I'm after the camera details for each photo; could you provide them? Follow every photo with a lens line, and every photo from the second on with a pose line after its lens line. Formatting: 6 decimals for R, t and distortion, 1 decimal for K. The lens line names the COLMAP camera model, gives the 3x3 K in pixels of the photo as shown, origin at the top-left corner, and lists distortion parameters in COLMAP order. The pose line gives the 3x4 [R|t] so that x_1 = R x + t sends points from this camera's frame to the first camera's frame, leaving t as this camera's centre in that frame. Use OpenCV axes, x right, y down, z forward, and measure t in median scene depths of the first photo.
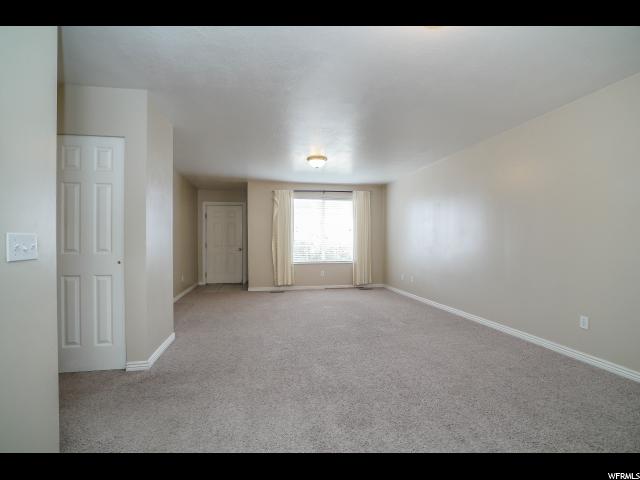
lens RADIAL K [[310.5, 0, 318.4], [0, 310.5, 243.2], [0, 0, 1]] dist [-0.002466, 0.000253]
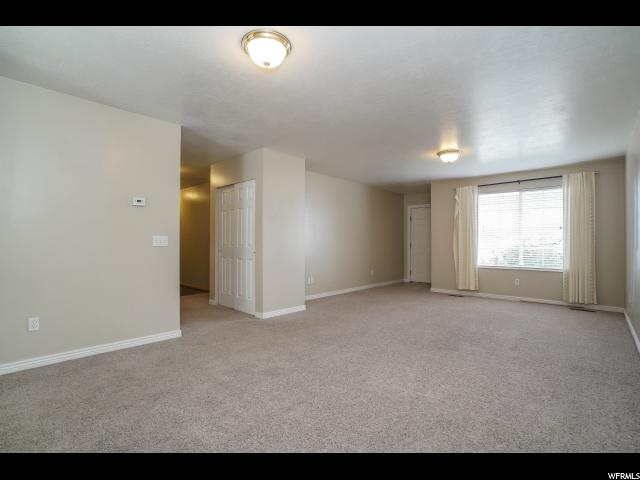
lens RADIAL K [[310.5, 0, 318.4], [0, 310.5, 243.2], [0, 0, 1]] dist [-0.002466, 0.000253]
pose [[0.615897, 0.008842, -0.787777, 0.340515], [-0.014350, 0.999897, 0.000005, 0.003008], [0.787696, 0.011302, 0.615961, 0.085131]]
